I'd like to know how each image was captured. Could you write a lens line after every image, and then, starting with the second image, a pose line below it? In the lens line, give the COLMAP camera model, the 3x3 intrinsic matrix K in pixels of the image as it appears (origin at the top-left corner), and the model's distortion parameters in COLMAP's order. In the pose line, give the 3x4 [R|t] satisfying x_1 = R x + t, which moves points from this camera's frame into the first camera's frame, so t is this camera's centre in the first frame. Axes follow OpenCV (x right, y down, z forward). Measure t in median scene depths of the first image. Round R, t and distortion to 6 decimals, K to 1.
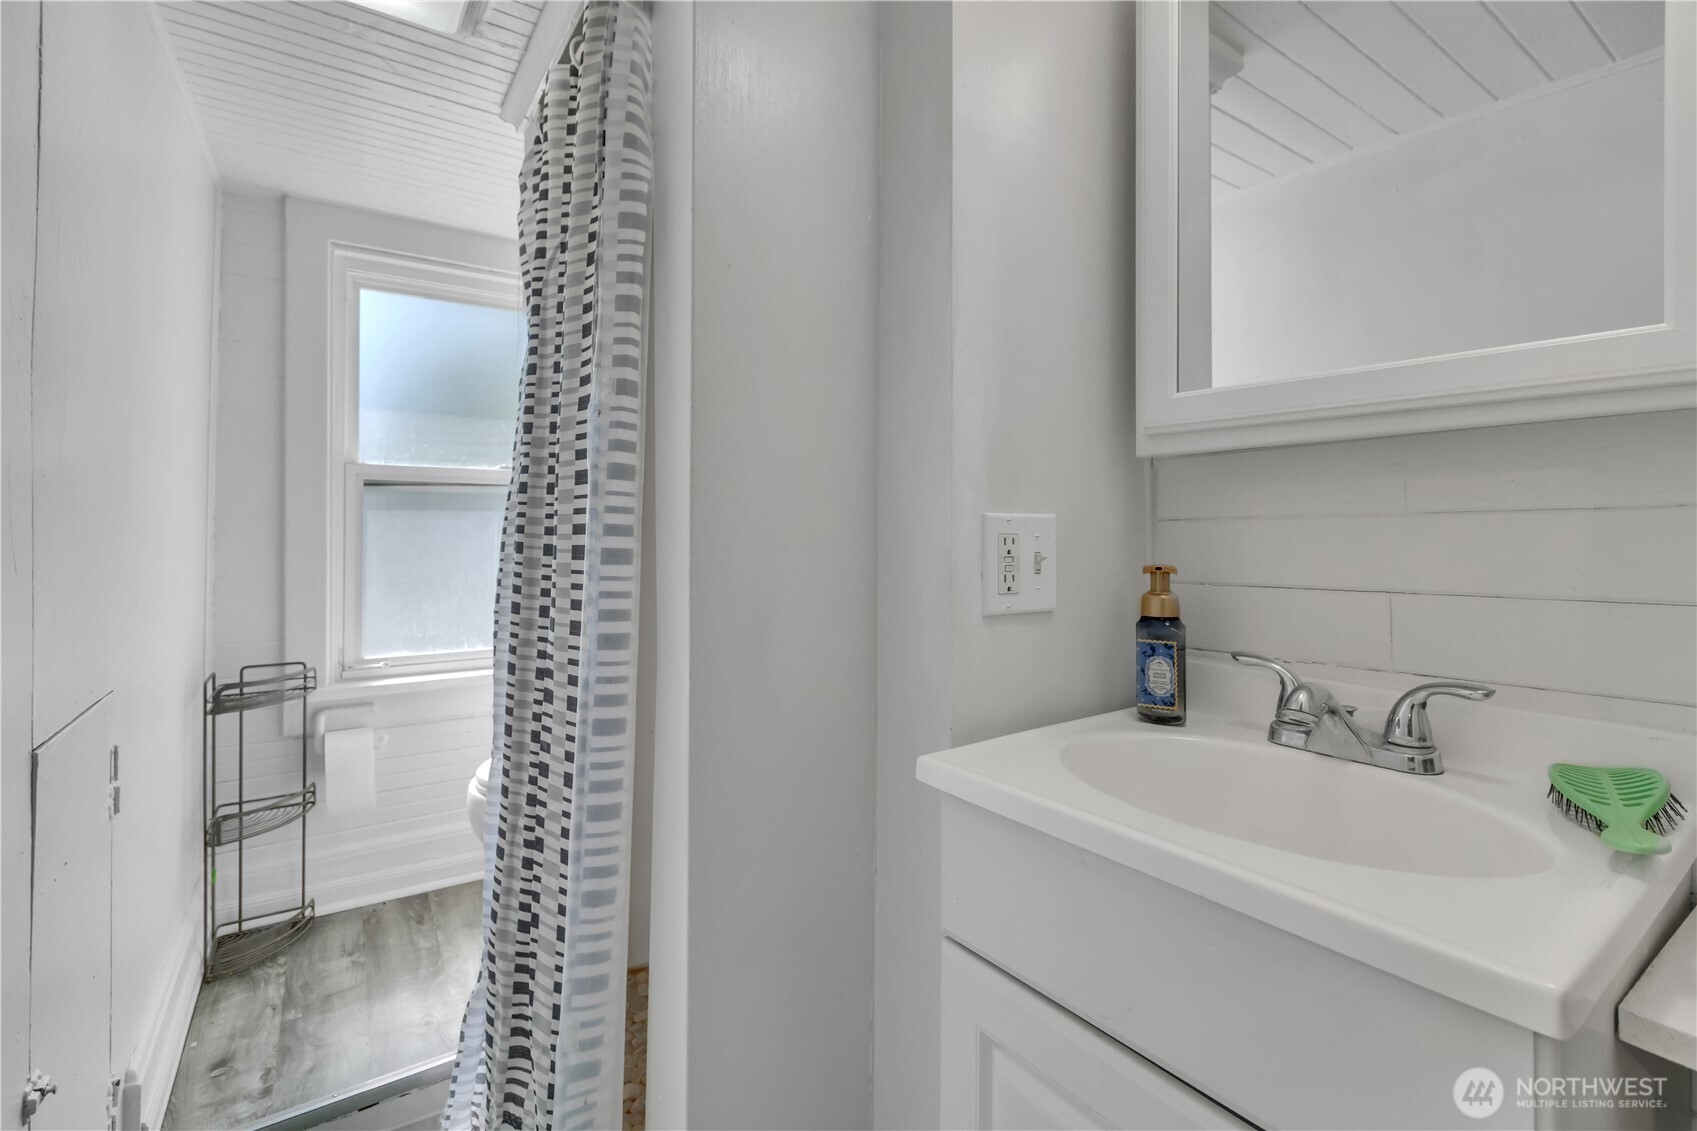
lens RADIAL K [[778.3, 0, 851.0], [0, 778.3, 516.8], [0, 0, 1]] dist [0.000440, -0.000158]
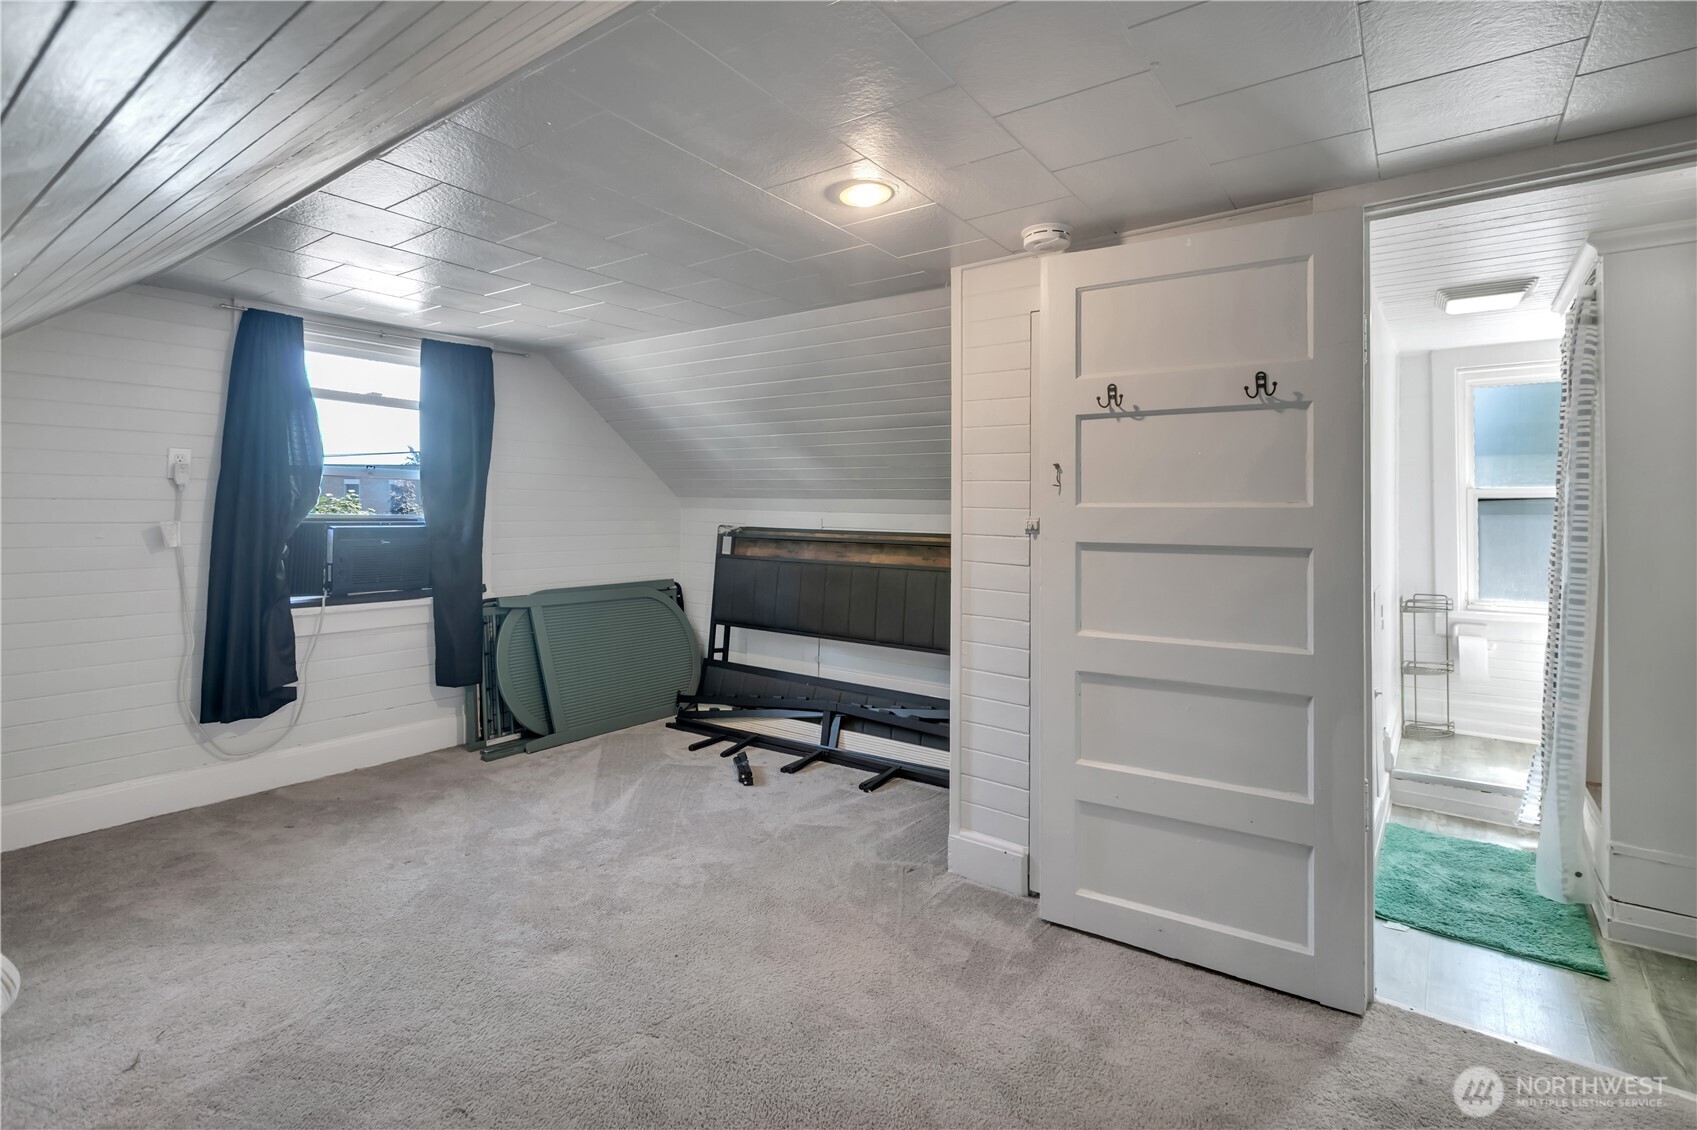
lens RADIAL K [[778.3, 0, 864.7], [0, 778.3, 497.5], [0, 0, 1]] dist [0.000440, -0.000158]
pose [[0.335459, -0.019877, -0.941845, 0.622409], [0.010939, 0.999792, -0.017204, -0.033135], [0.941991, -0.004532, 0.335607, -0.984992]]
